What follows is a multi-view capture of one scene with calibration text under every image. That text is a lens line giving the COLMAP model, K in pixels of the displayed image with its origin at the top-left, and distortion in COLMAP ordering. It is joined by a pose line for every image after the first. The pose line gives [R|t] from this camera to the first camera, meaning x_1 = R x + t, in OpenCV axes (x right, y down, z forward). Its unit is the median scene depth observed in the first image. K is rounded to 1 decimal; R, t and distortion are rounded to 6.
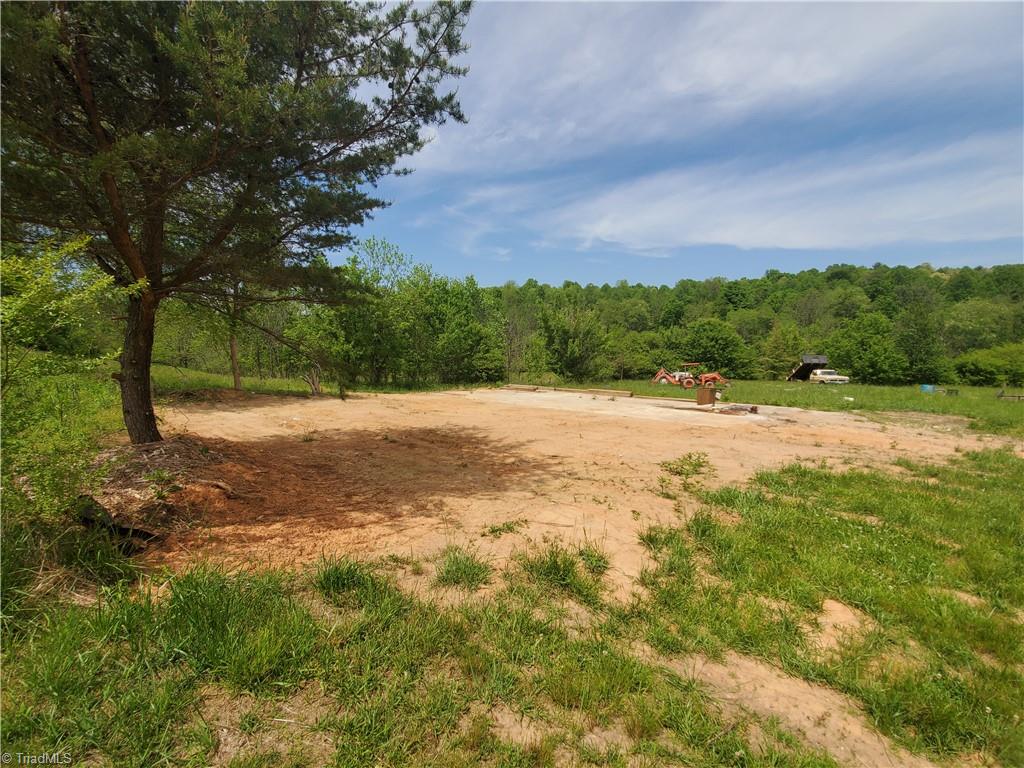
lens RADIAL K [[419.4, 0, 512.0], [0, 419.4, 384.0], [0, 0, 1]] dist [-0.000615, -0.000169]
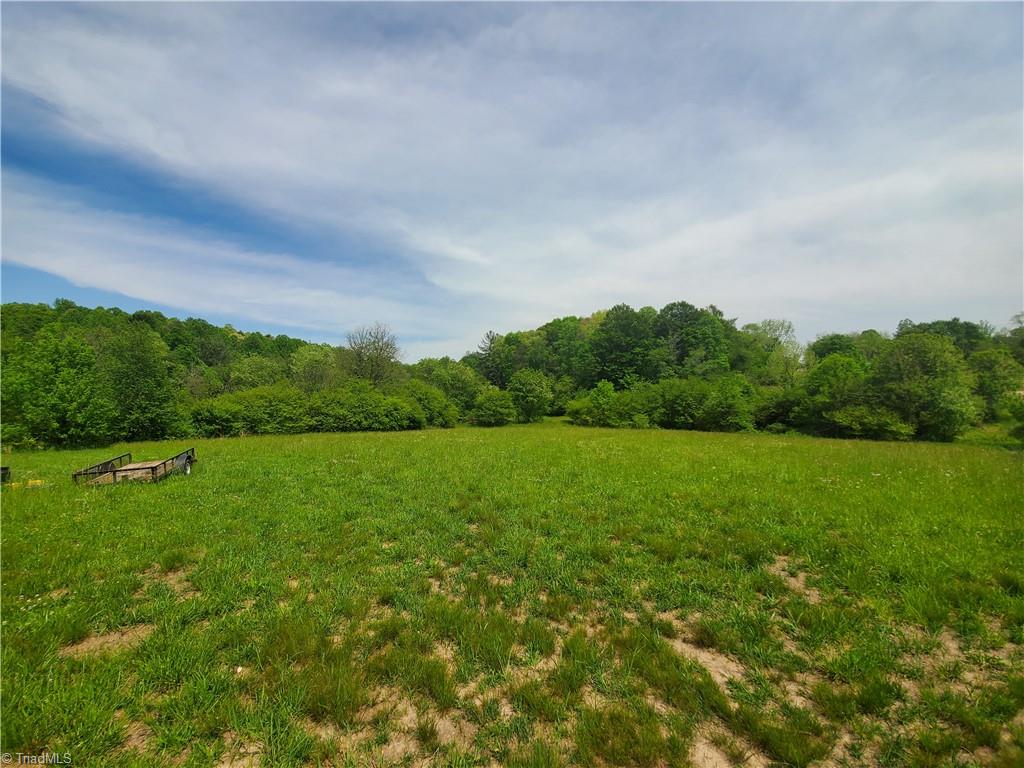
lens RADIAL K [[419.4, 0, 512.0], [0, 419.4, 384.0], [0, 0, 1]] dist [-0.000615, -0.000169]
pose [[0.228712, 0.039069, 0.972710, 0.431531], [0.089396, 0.994130, -0.060949, 0.003477], [-0.969381, 0.100896, 0.223877, 0.236304]]
